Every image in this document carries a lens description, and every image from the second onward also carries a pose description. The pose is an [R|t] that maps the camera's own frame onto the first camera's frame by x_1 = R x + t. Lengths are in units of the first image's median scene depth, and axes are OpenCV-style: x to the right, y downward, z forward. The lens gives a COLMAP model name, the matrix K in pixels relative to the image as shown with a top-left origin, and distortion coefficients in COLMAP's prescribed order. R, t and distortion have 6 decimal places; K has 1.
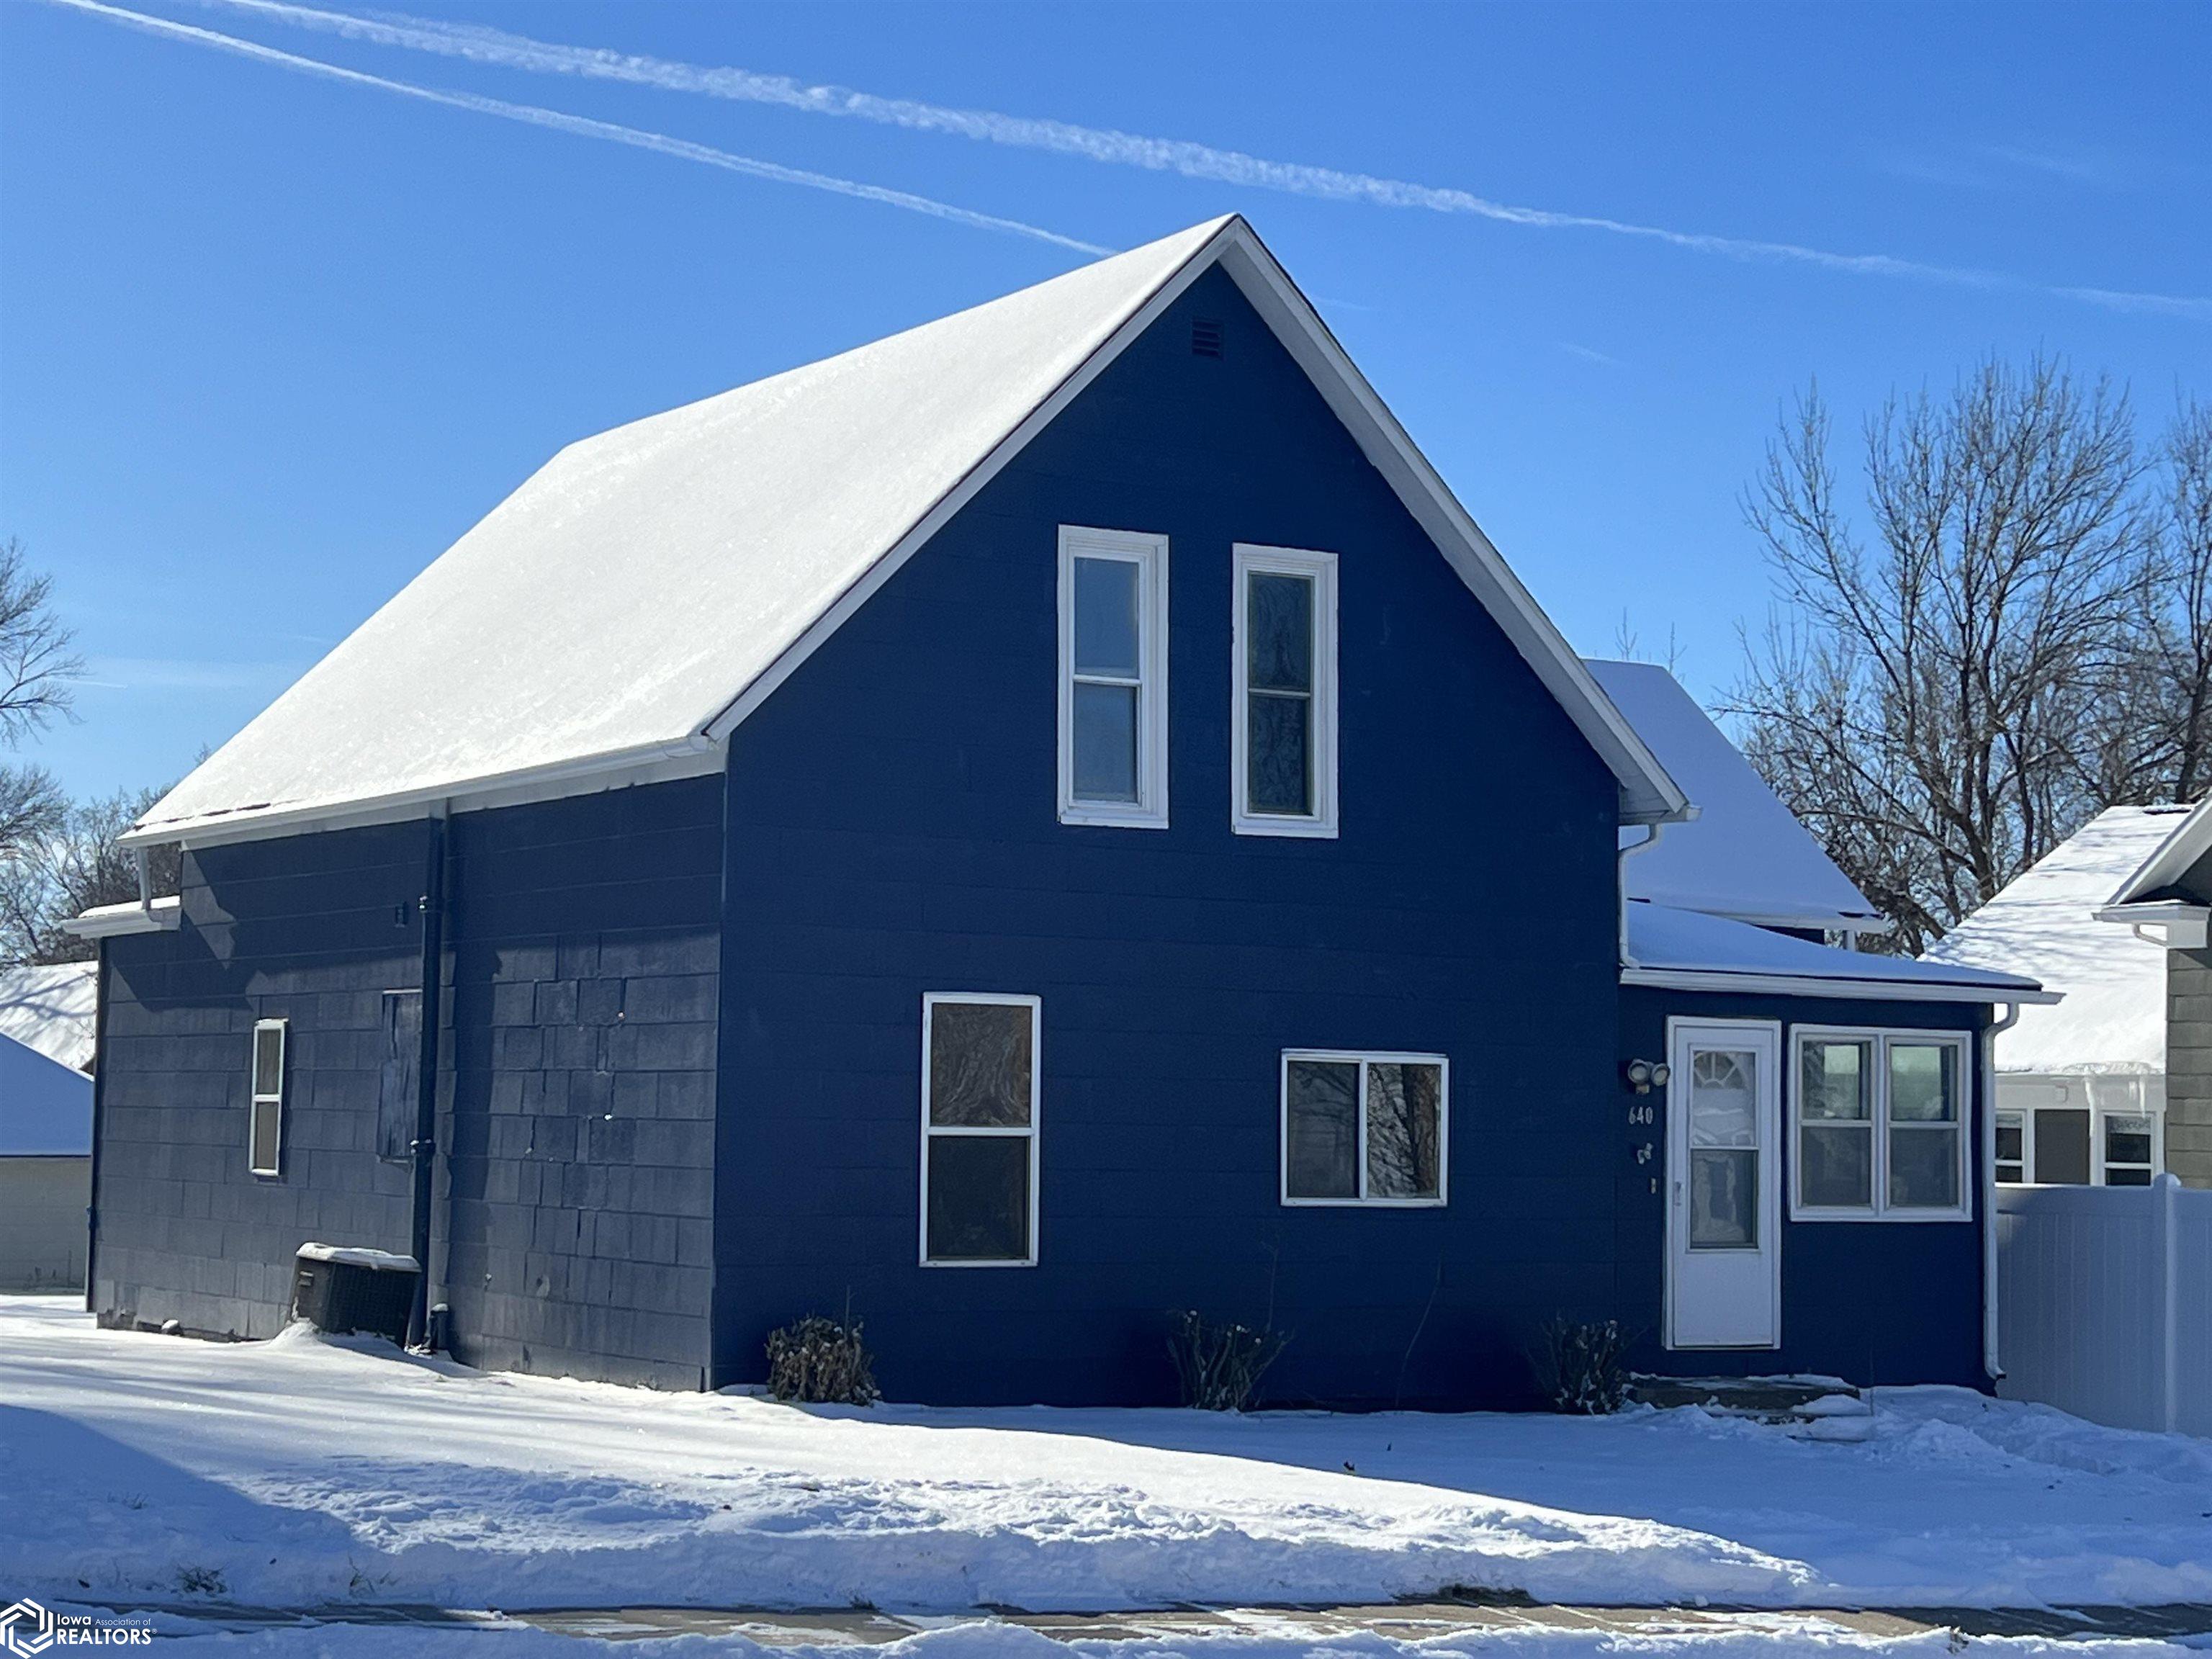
lens RADIAL K [[3801.9, 0, 1111.9], [0, 3801.9, 813.1], [0, 0, 1]] dist [0.103076, 0.000000]
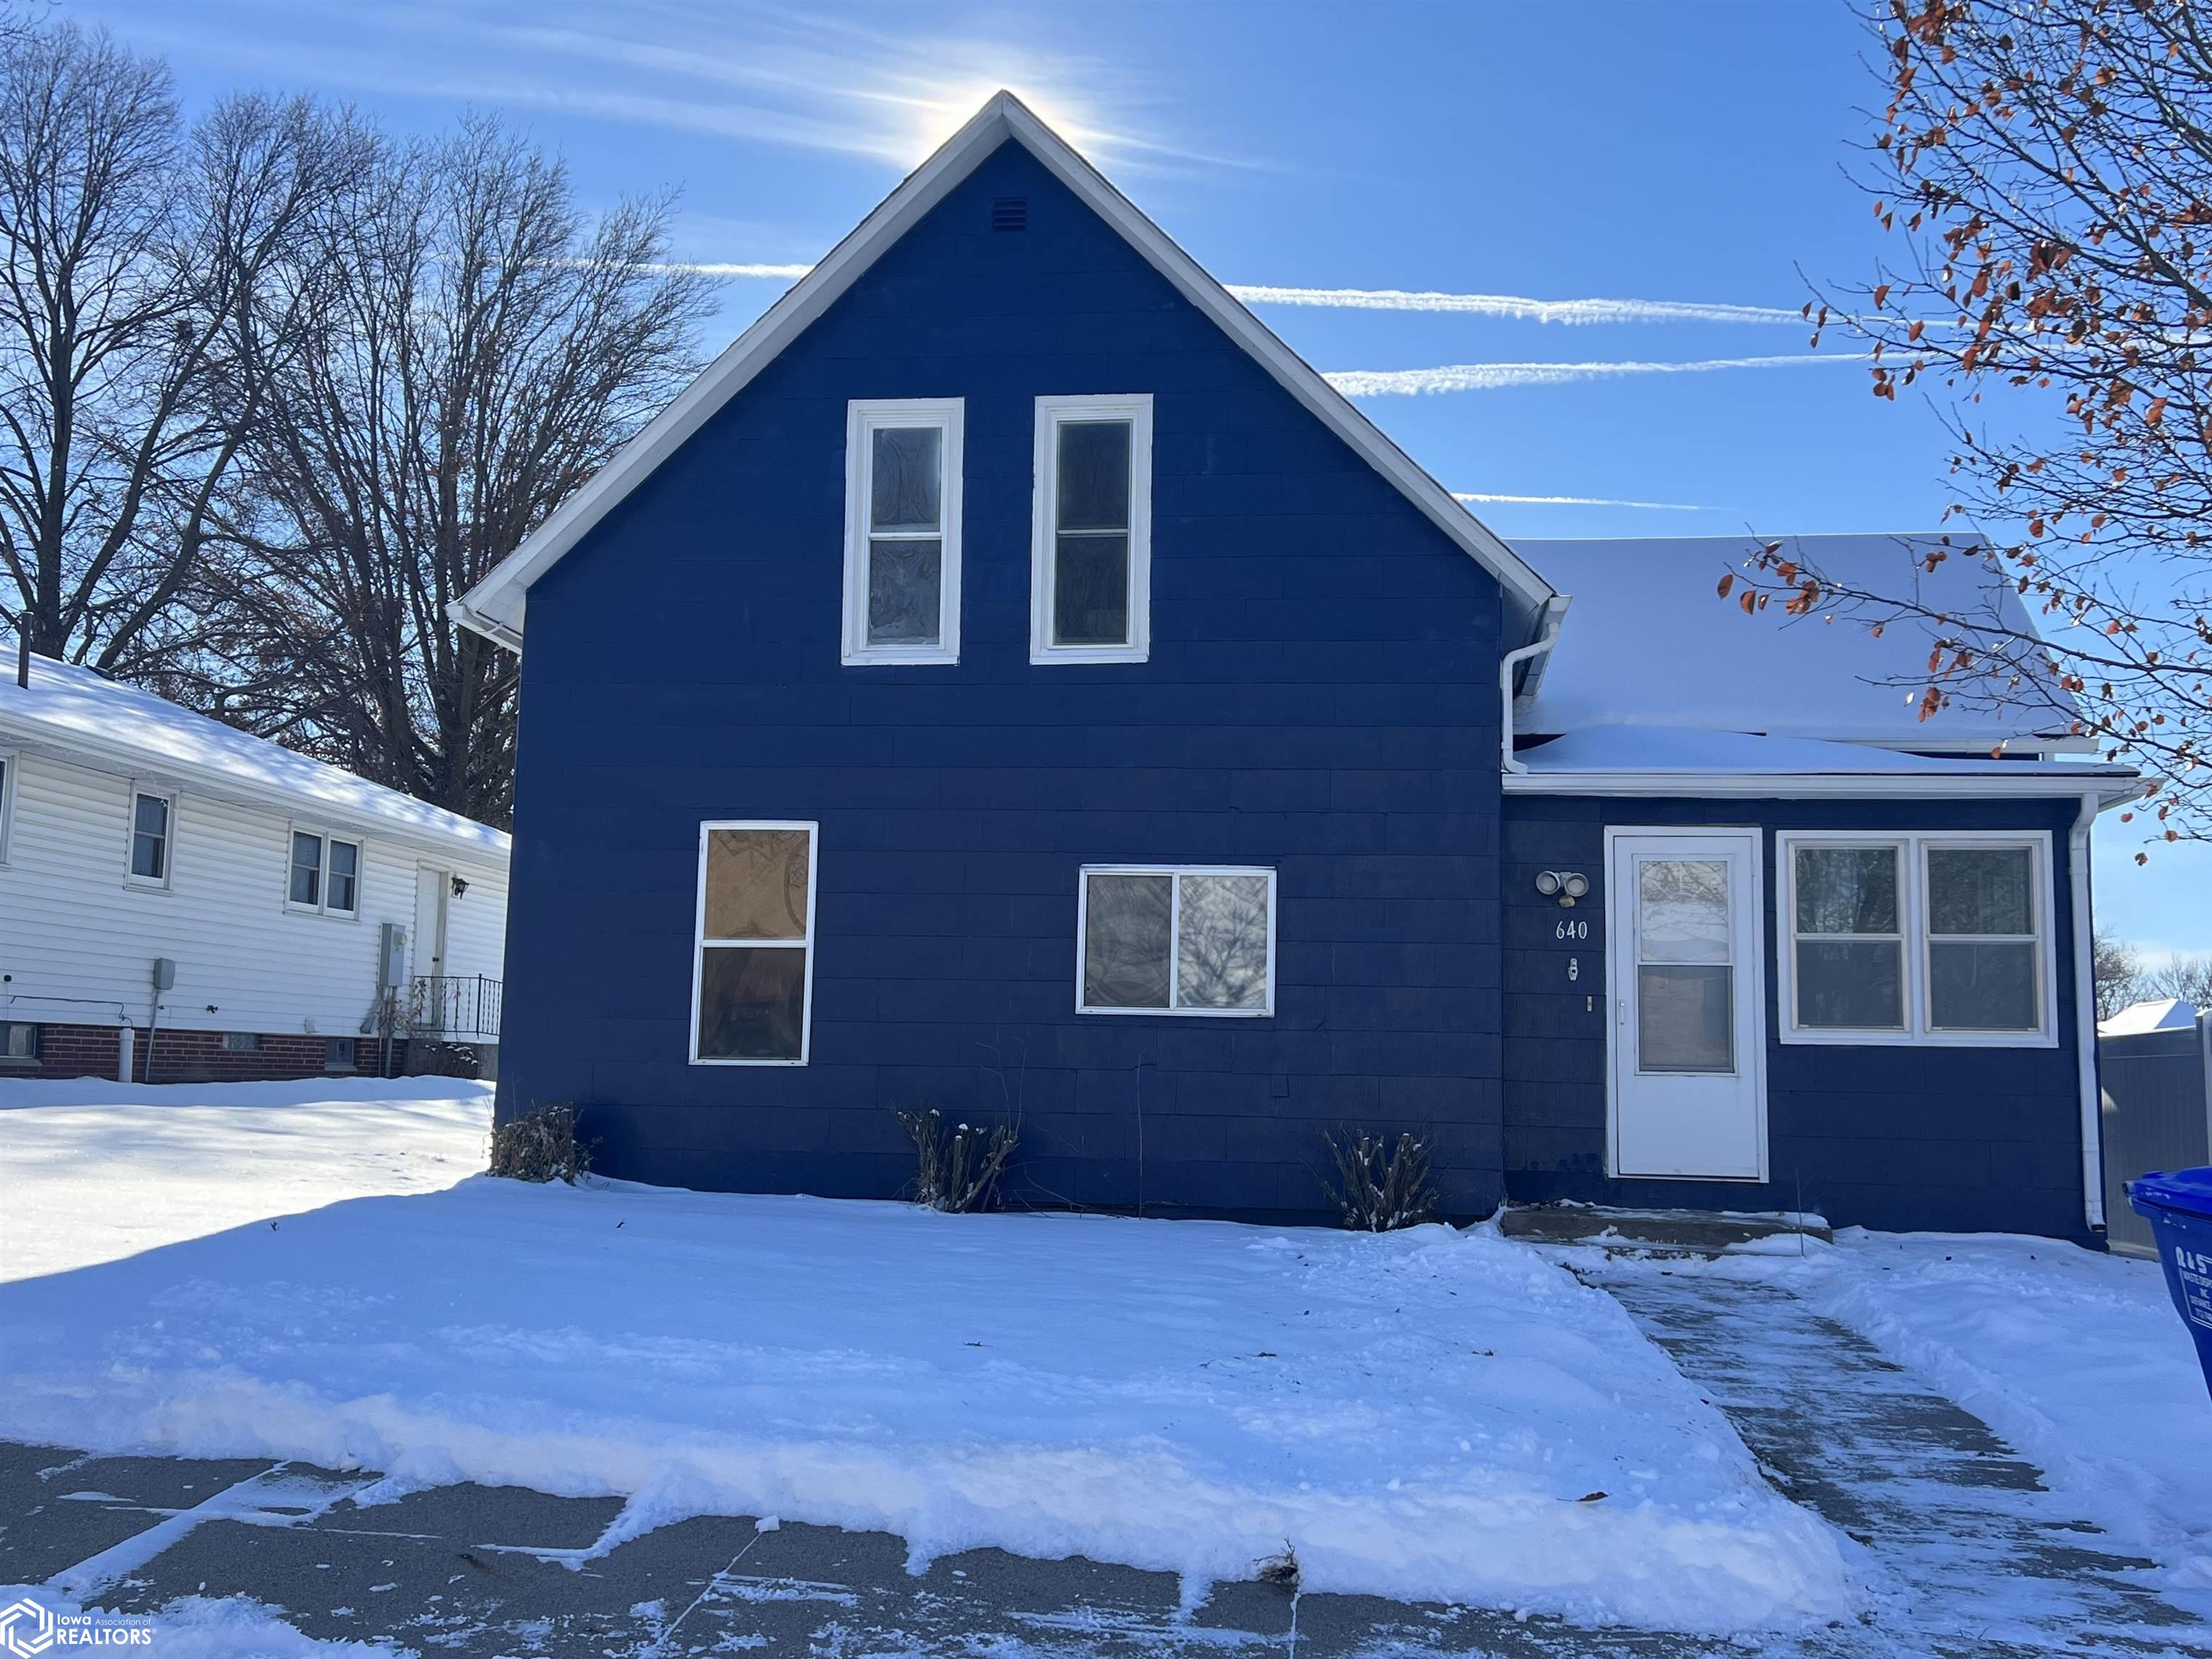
lens RADIAL K [[2075.0, 0, 1114.9], [0, 2075.0, 824.7], [0, 0, 1]] dist [0.026684, 0.000000]
pose [[0.784113, -0.078543, -0.615628, 0.398239], [0.042942, 0.996448, -0.072434, 0.091753], [0.619131, 0.030360, 0.784701, 0.555399]]
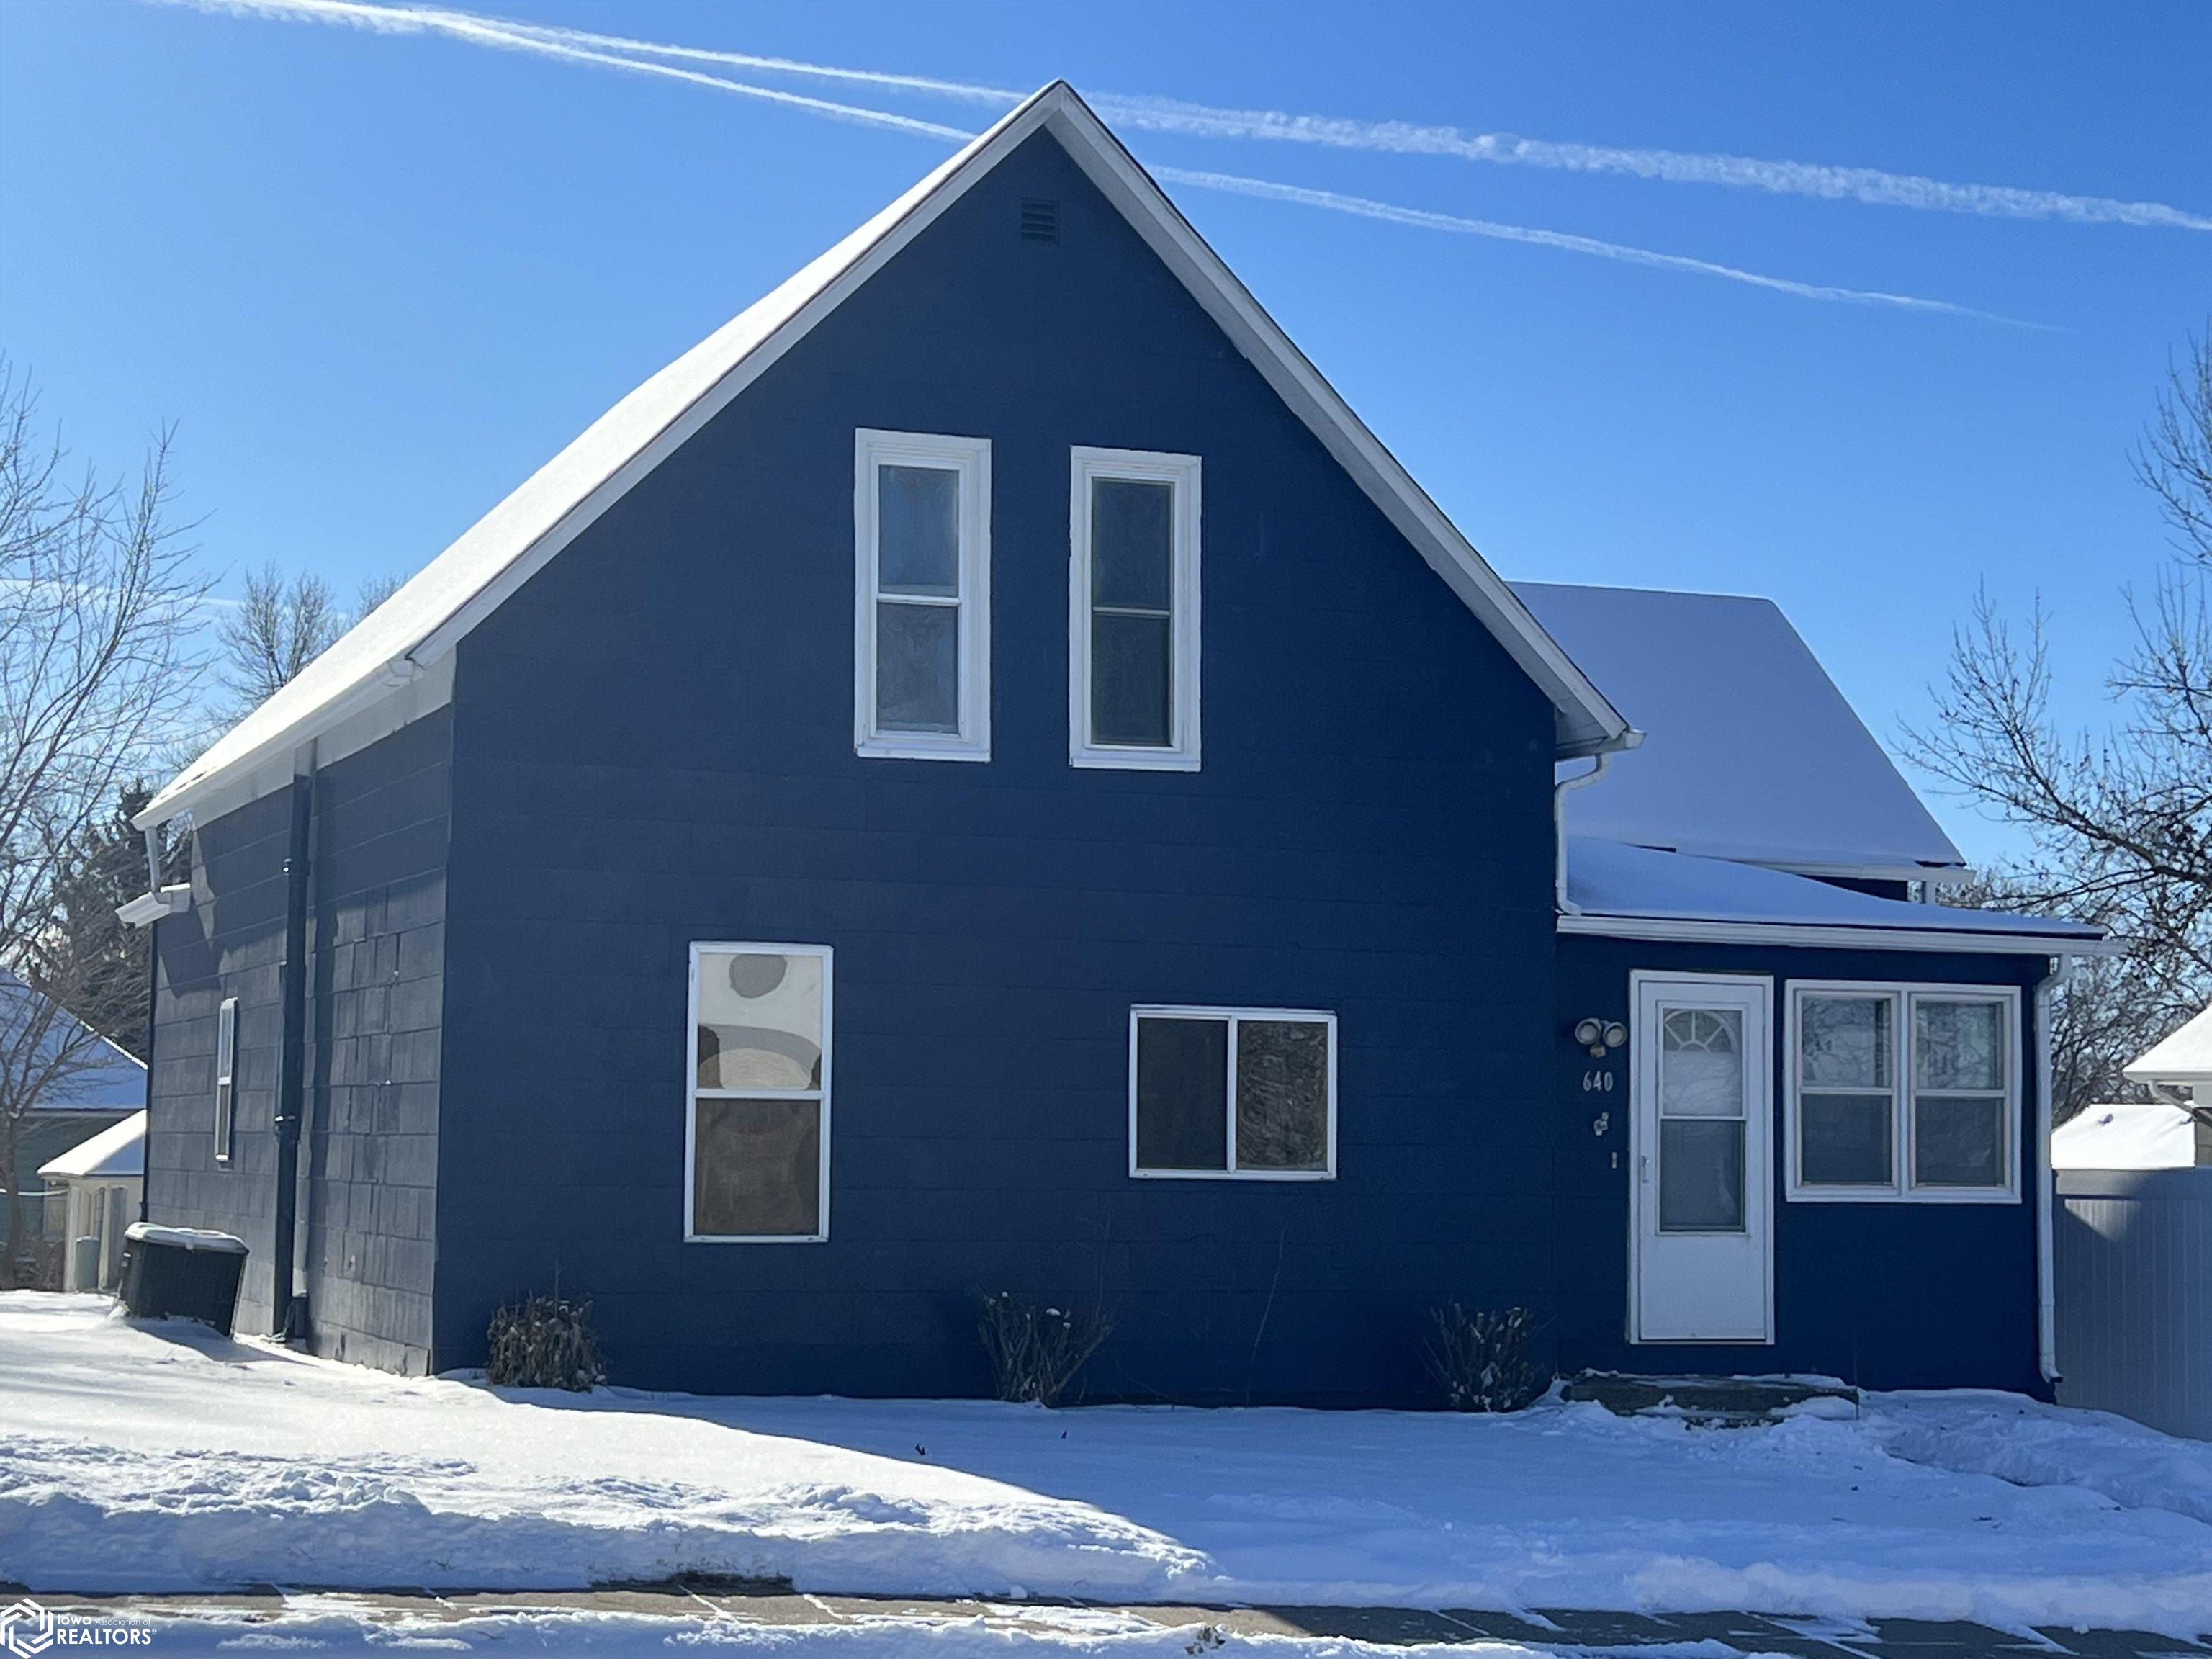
lens RADIAL K [[3801.9, 0, 1119.4], [0, 3801.9, 843.6], [0, 0, 1]] dist [0.103076, 0.000000]
pose [[0.984493, -0.018381, -0.174456, 0.198229], [0.017674, 0.999828, -0.005605, 0.028614], [0.174529, 0.002435, 0.984649, 0.110716]]
